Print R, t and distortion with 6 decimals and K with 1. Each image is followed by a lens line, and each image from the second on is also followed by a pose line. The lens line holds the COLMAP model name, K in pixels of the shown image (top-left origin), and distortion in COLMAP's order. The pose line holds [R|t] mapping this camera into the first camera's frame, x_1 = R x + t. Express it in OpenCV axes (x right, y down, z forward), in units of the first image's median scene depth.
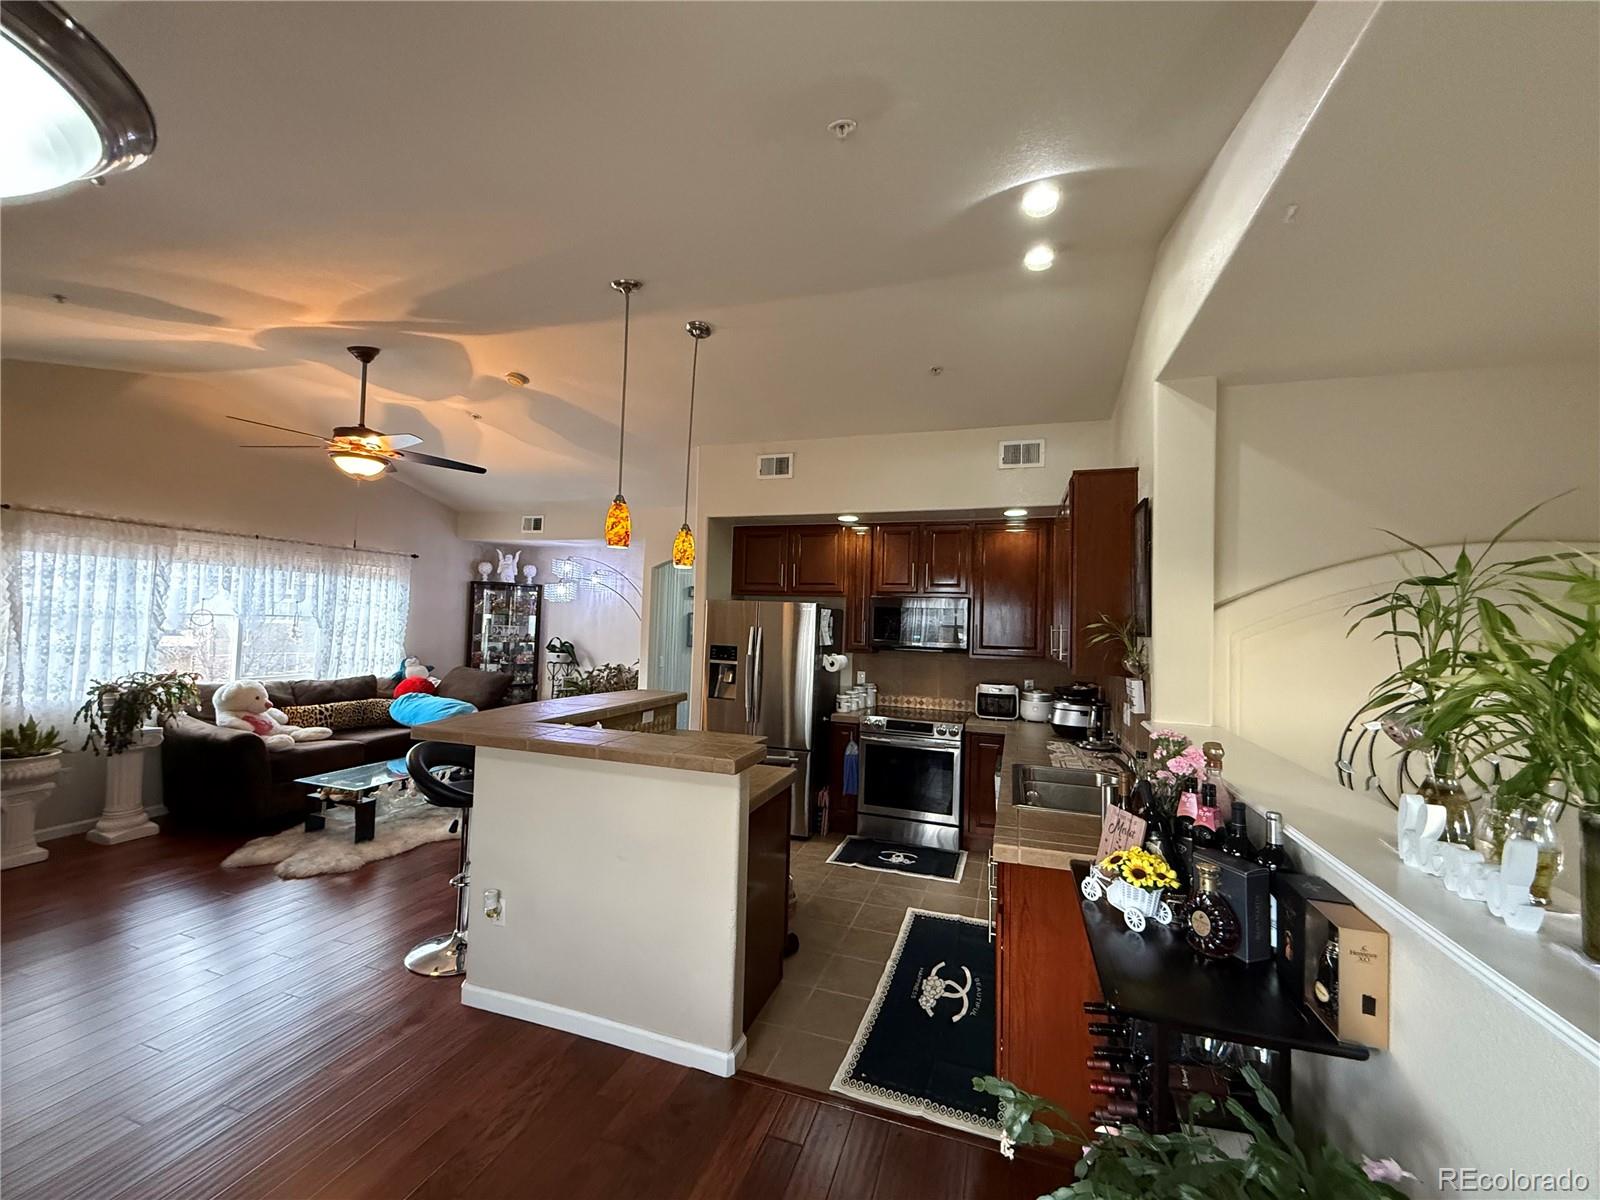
lens RADIAL K [[642.8, 0, 800.0], [0, 642.8, 600.0], [0, 0, 1]] dist [-0.001500, 0.000082]
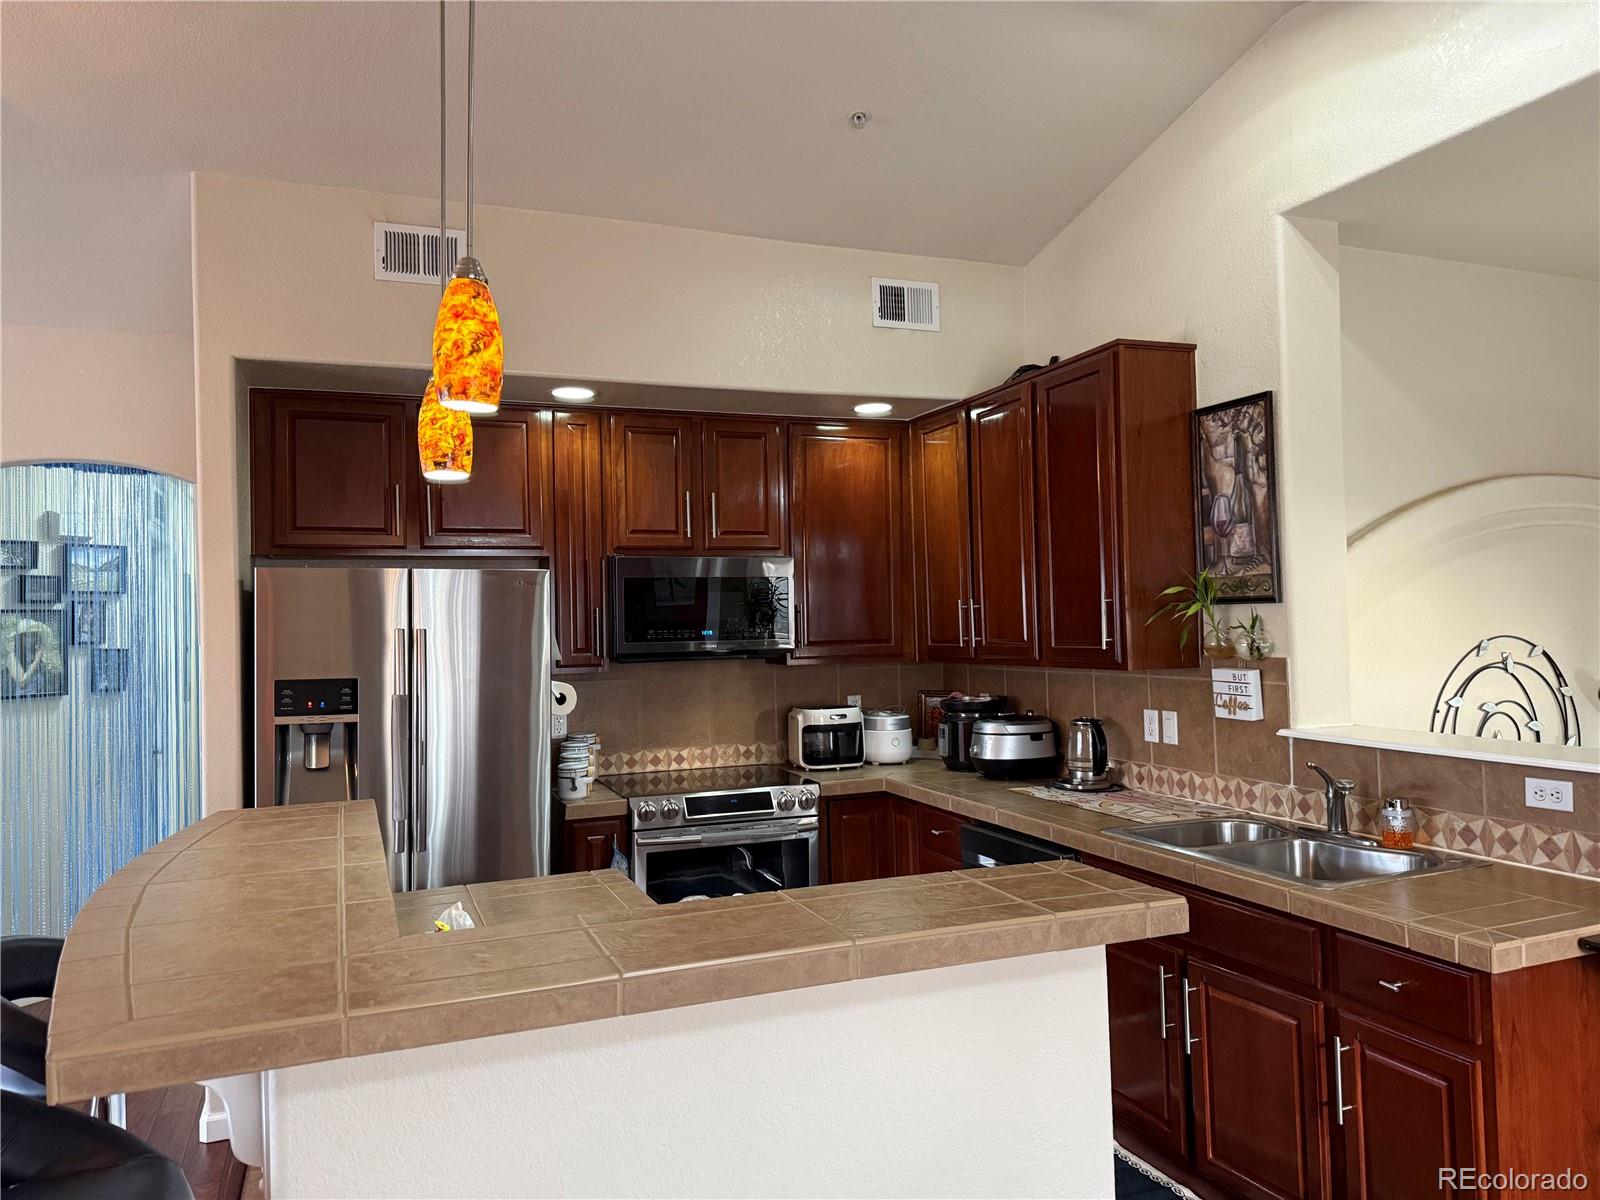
lens RADIAL K [[1140.7, 0, 800.0], [0, 1140.7, 600.0], [0, 0, 1]] dist [0.044439, -0.006696]
pose [[0.758392, -0.035498, 0.650832, -0.388974], [0.022429, 0.999346, 0.028371, 0.007660], [-0.651413, -0.006919, 0.758692, 0.270279]]
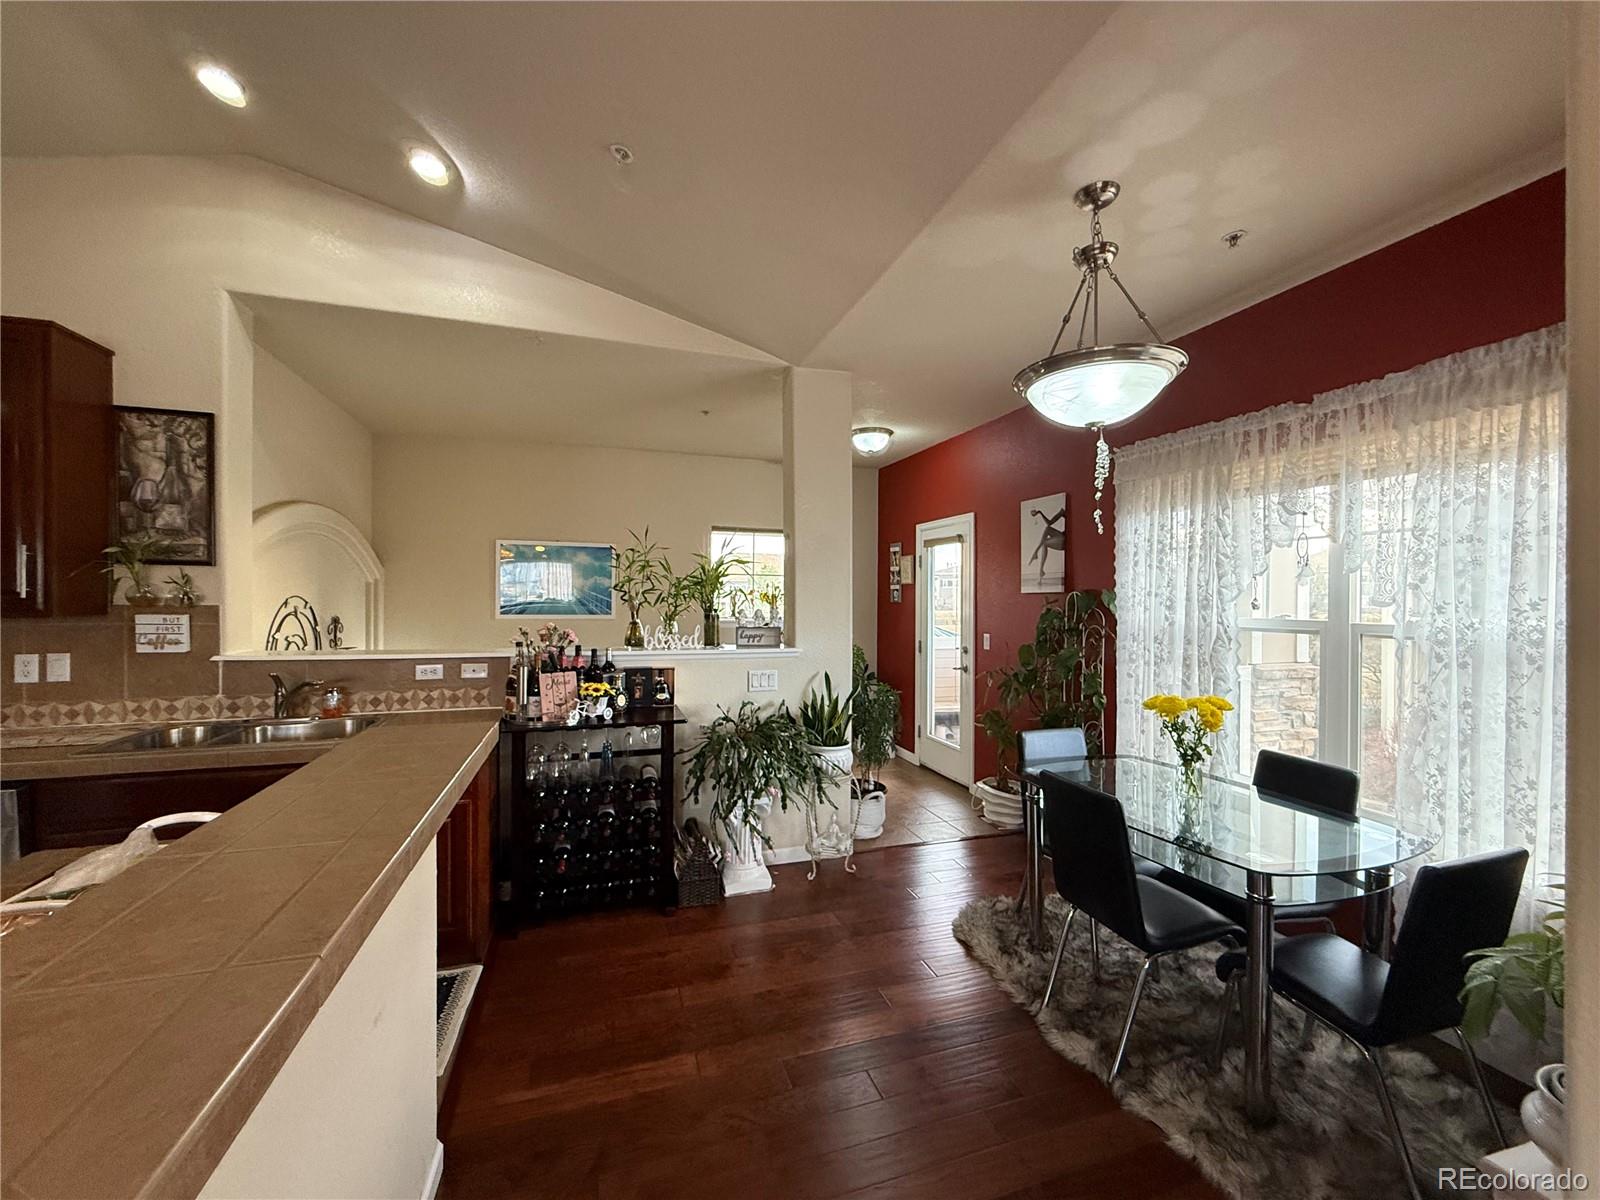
lens RADIAL K [[642.8, 0, 800.0], [0, 642.8, 600.0], [0, 0, 1]] dist [-0.001500, 0.000082]
pose [[-0.586597, -0.039359, 0.808922, -0.449433], [-0.057611, 0.998316, 0.006797, 0.032768], [-0.807827, -0.042616, -0.587877, 0.535183]]
